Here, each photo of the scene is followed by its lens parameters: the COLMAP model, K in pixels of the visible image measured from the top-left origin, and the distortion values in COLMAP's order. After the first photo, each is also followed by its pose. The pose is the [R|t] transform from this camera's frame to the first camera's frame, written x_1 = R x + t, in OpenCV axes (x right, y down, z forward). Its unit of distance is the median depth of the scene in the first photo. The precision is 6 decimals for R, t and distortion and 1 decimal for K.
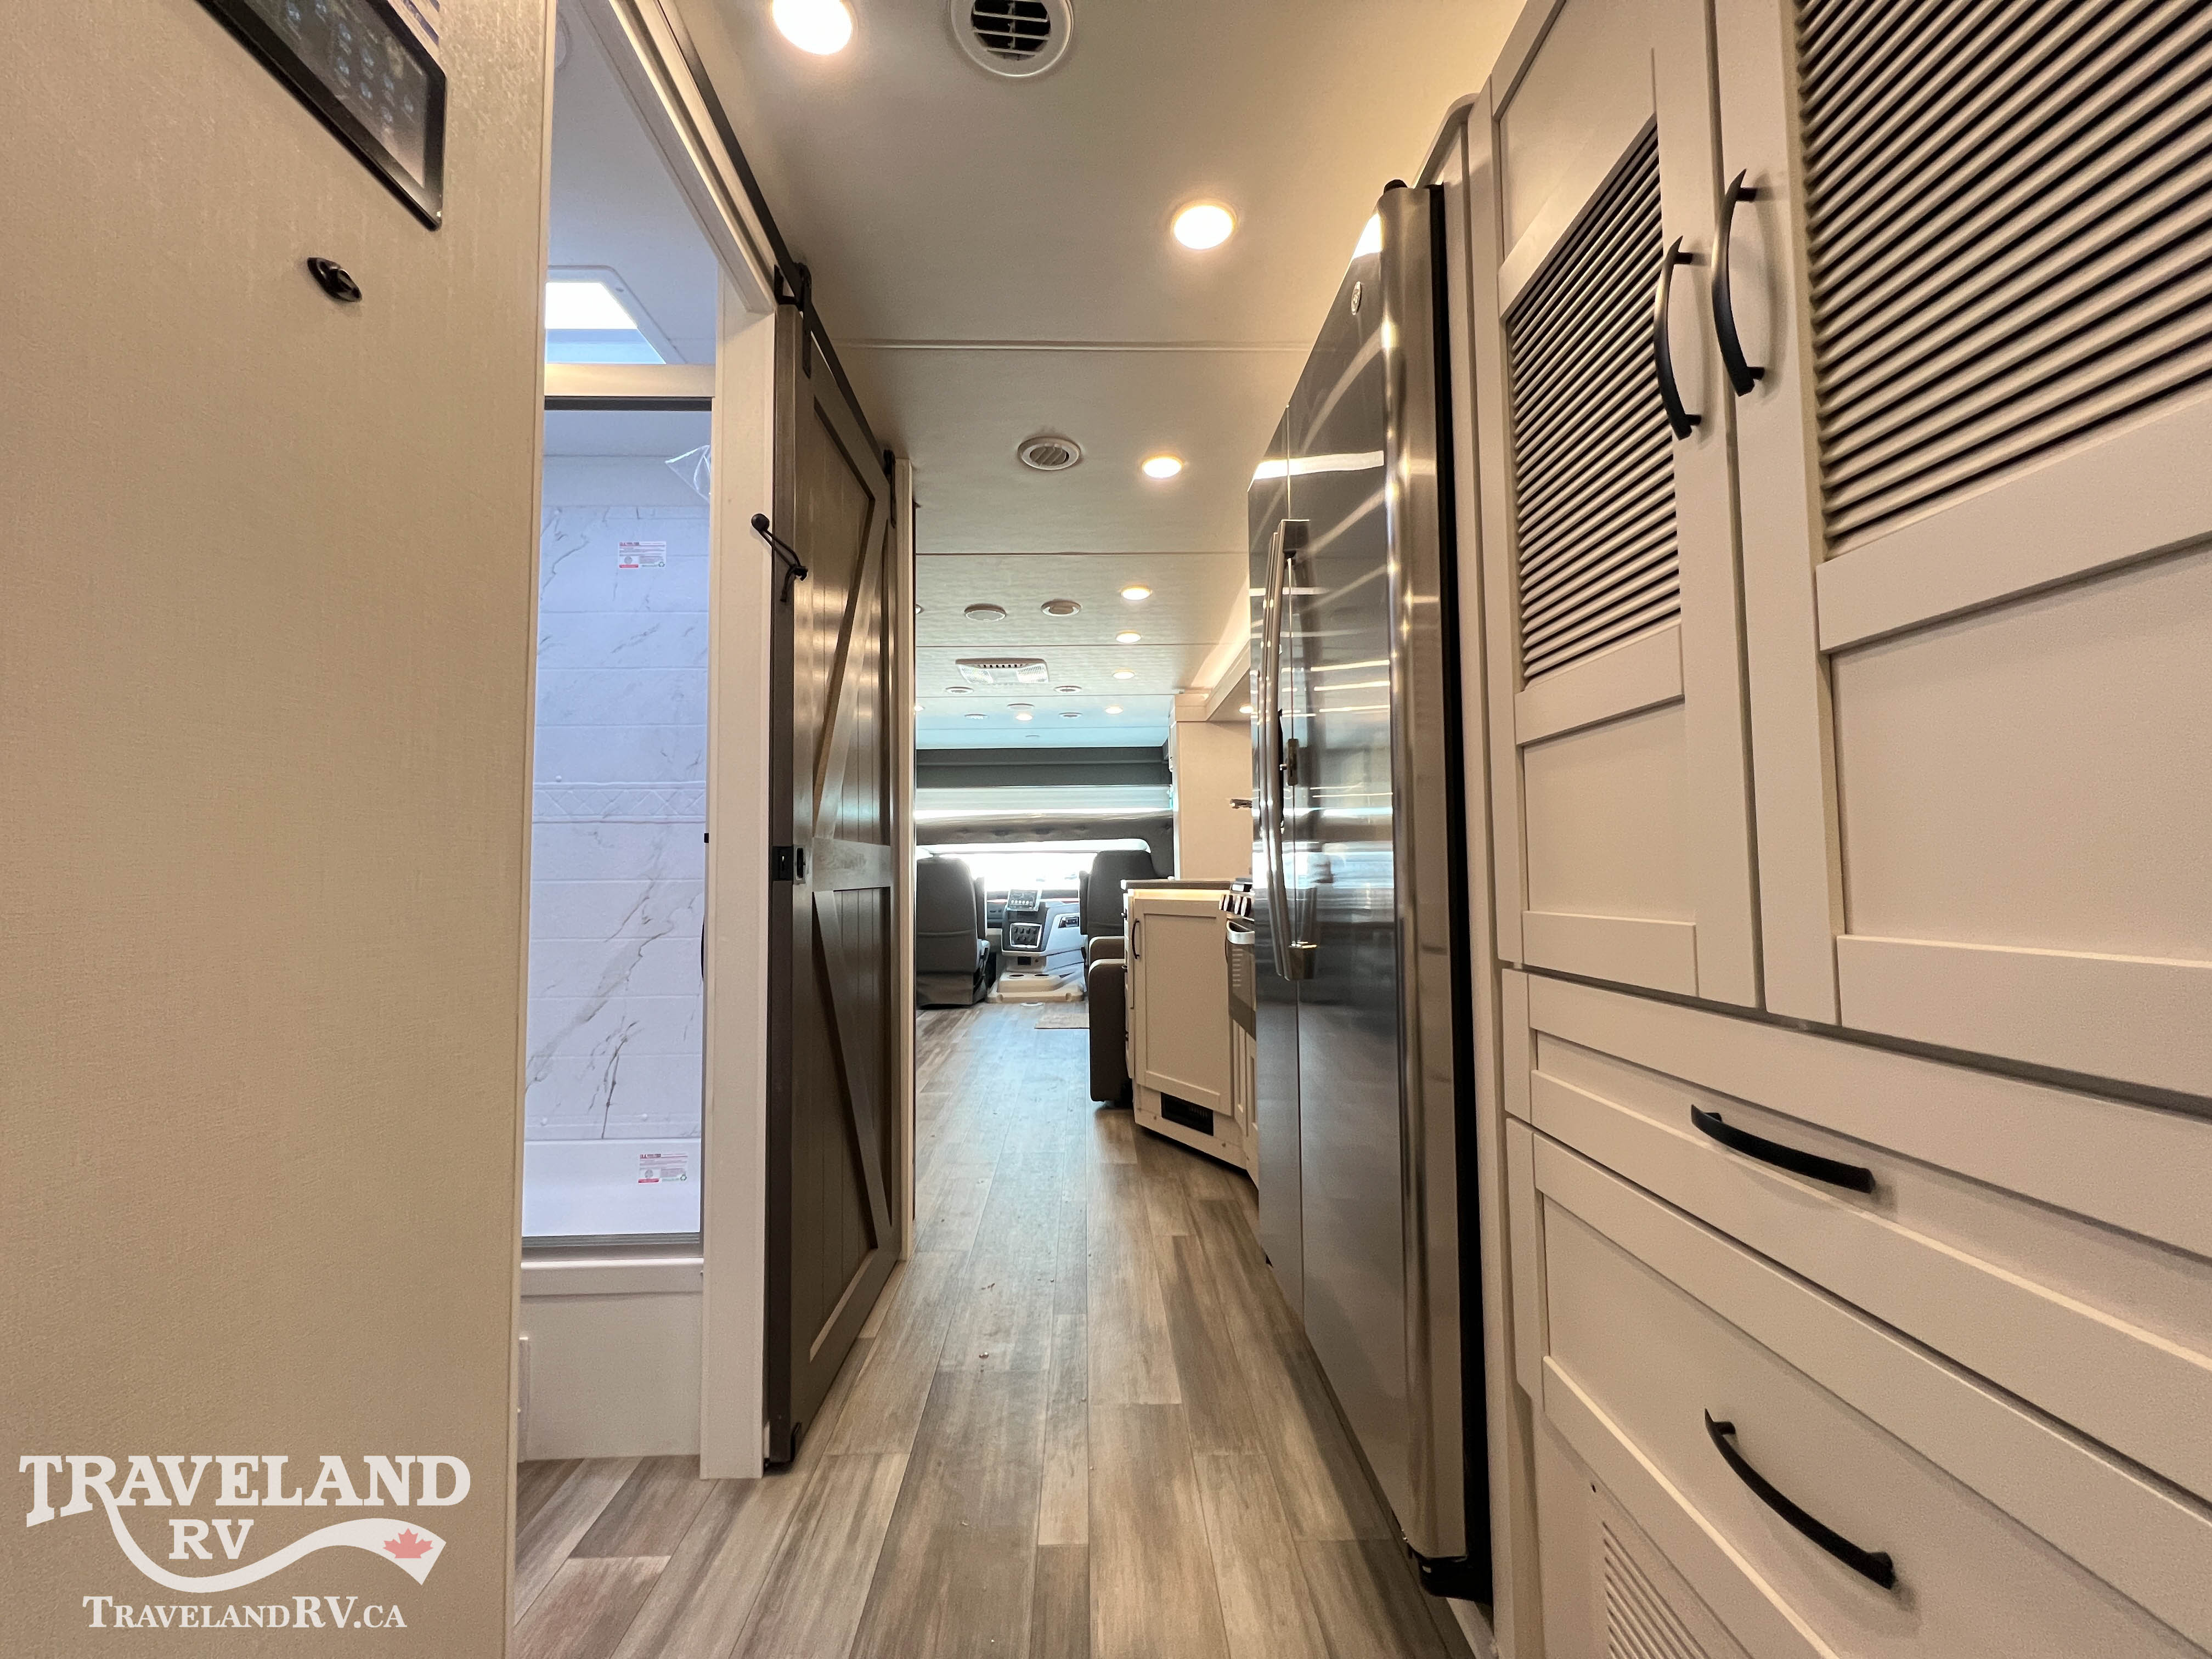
lens RADIAL K [[880.0, 0, 1103.6], [0, 880.0, 831.3], [0, 0, 1]] dist [0.000004, 0.000032]
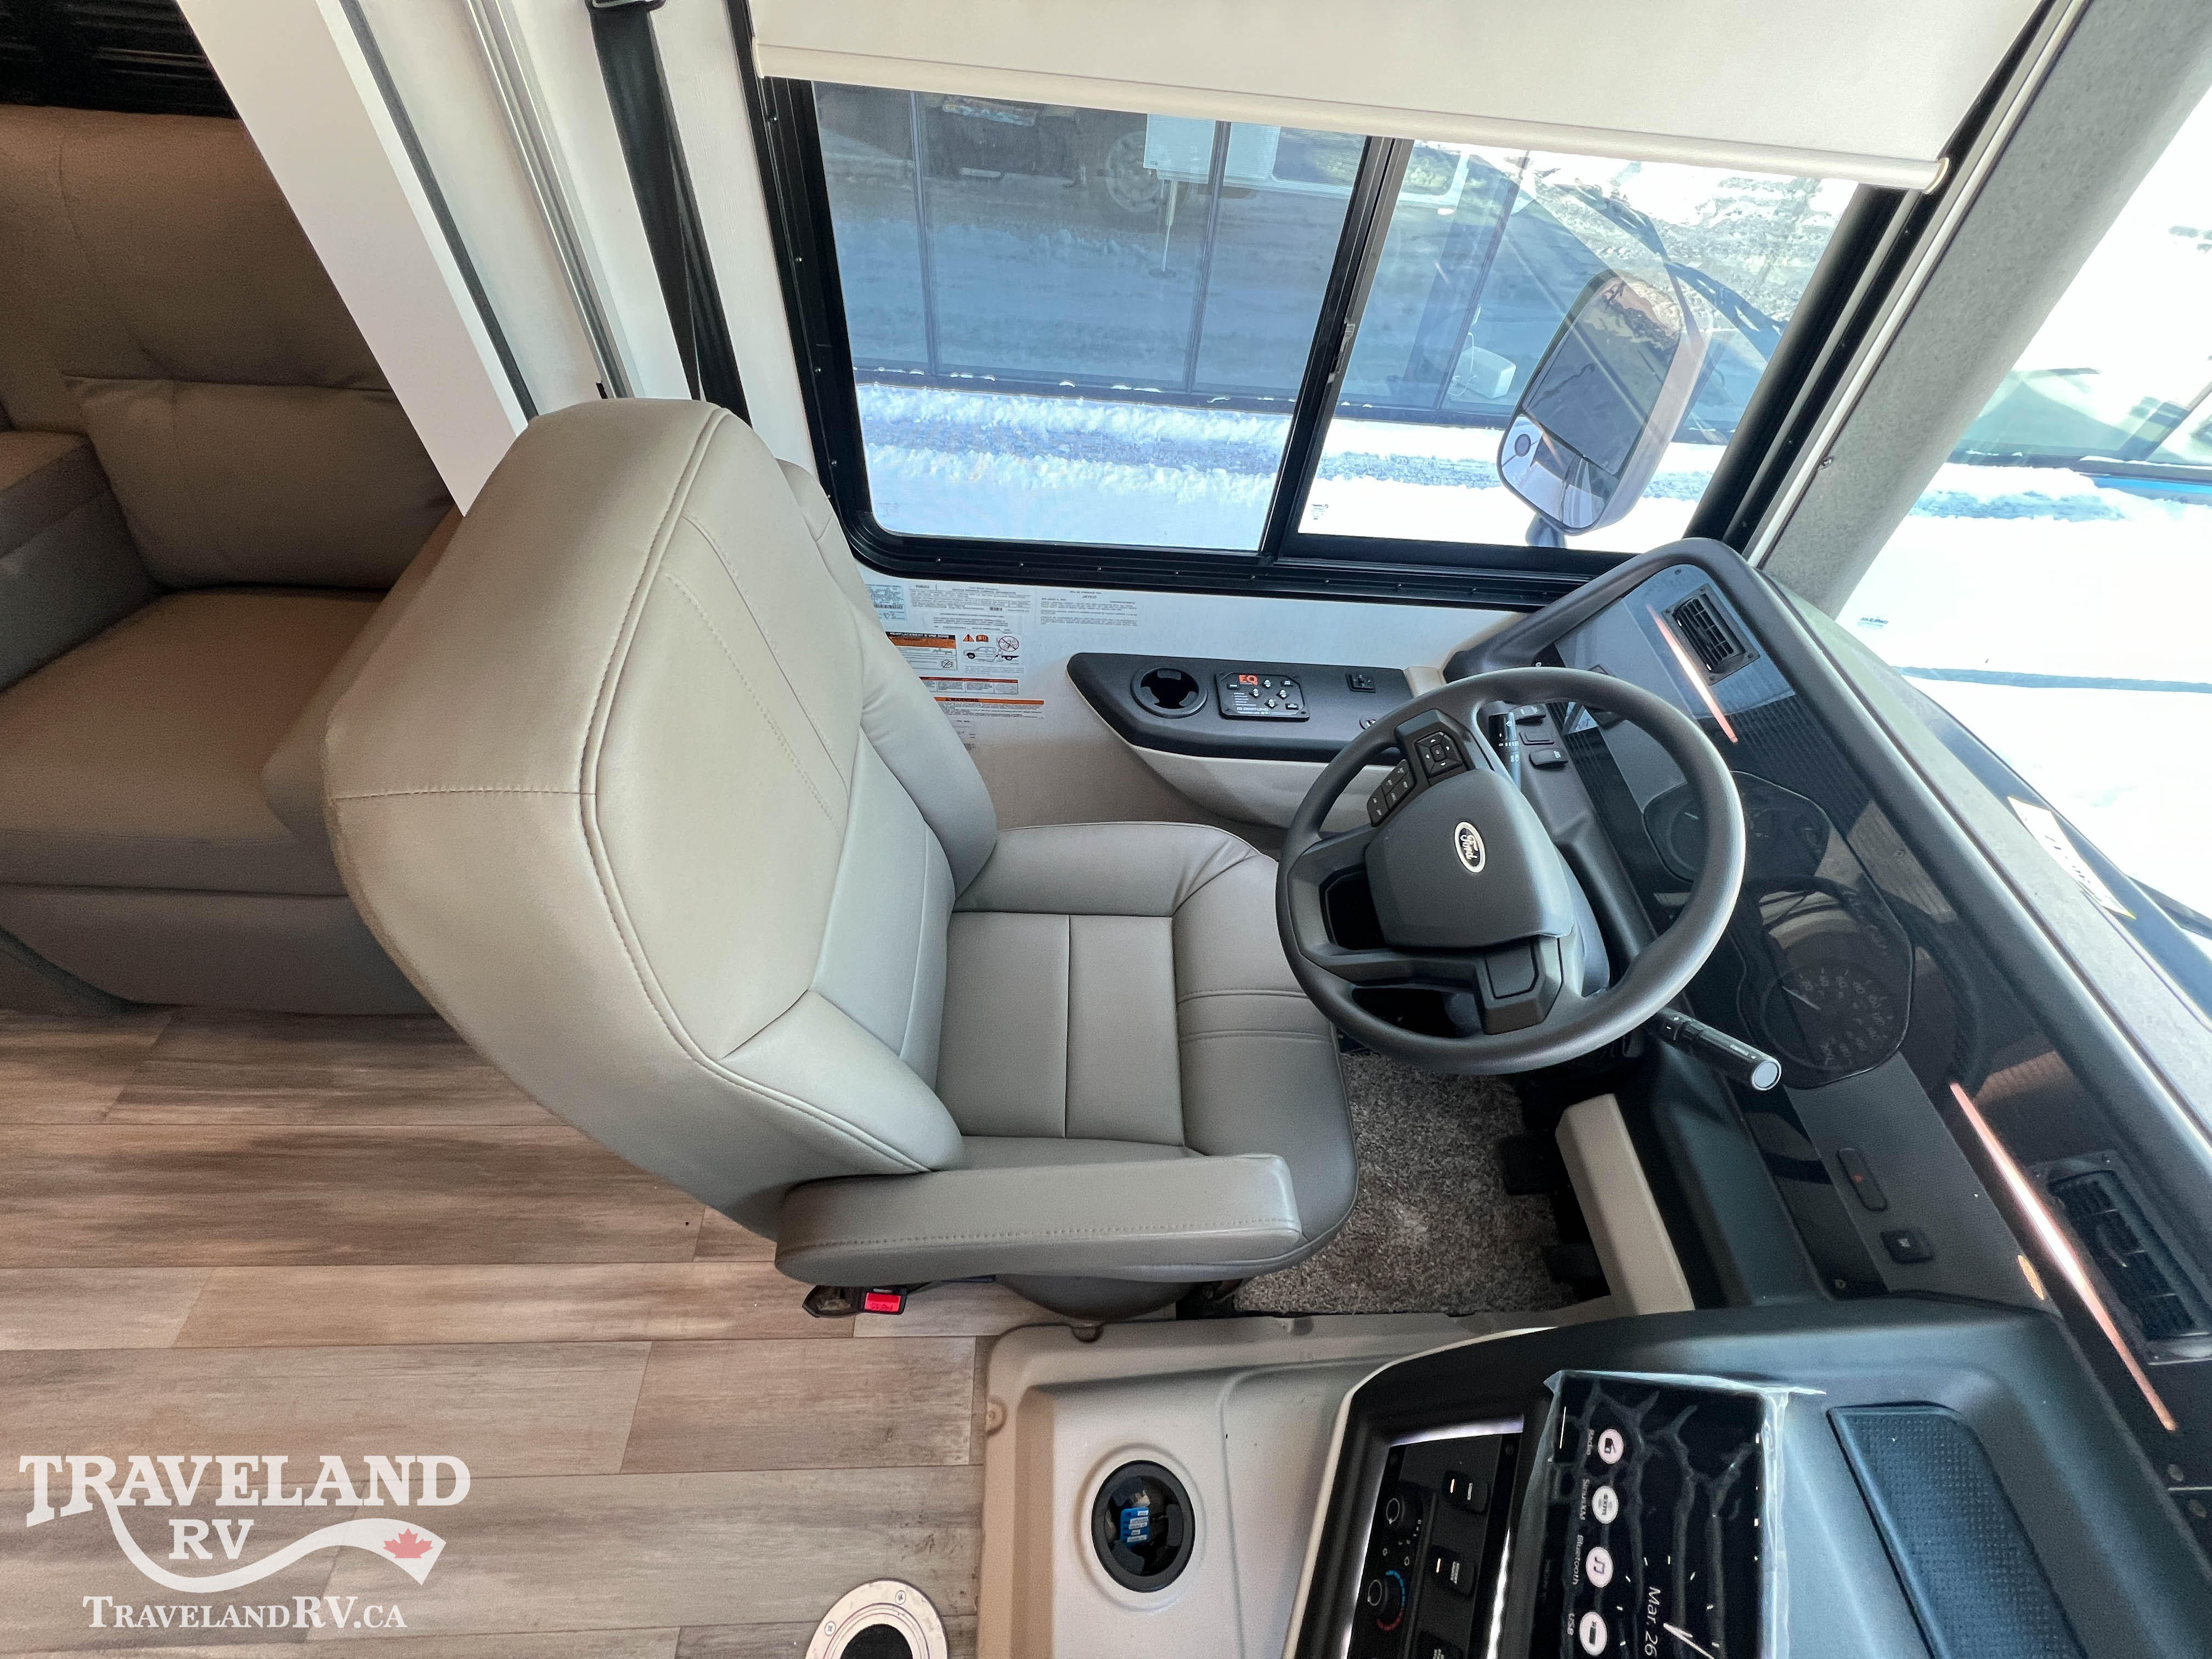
lens RADIAL K [[880.0, 0, 1102.0], [0, 880.0, 826.2], [0, 0, 1]] dist [0.000004, 0.000032]
pose [[-0.000927, 0.805391, -0.592743, -0.112529], [-0.029723, 0.592459, 0.805052, -0.022705], [0.999558, 0.018365, 0.023390, 1.051667]]
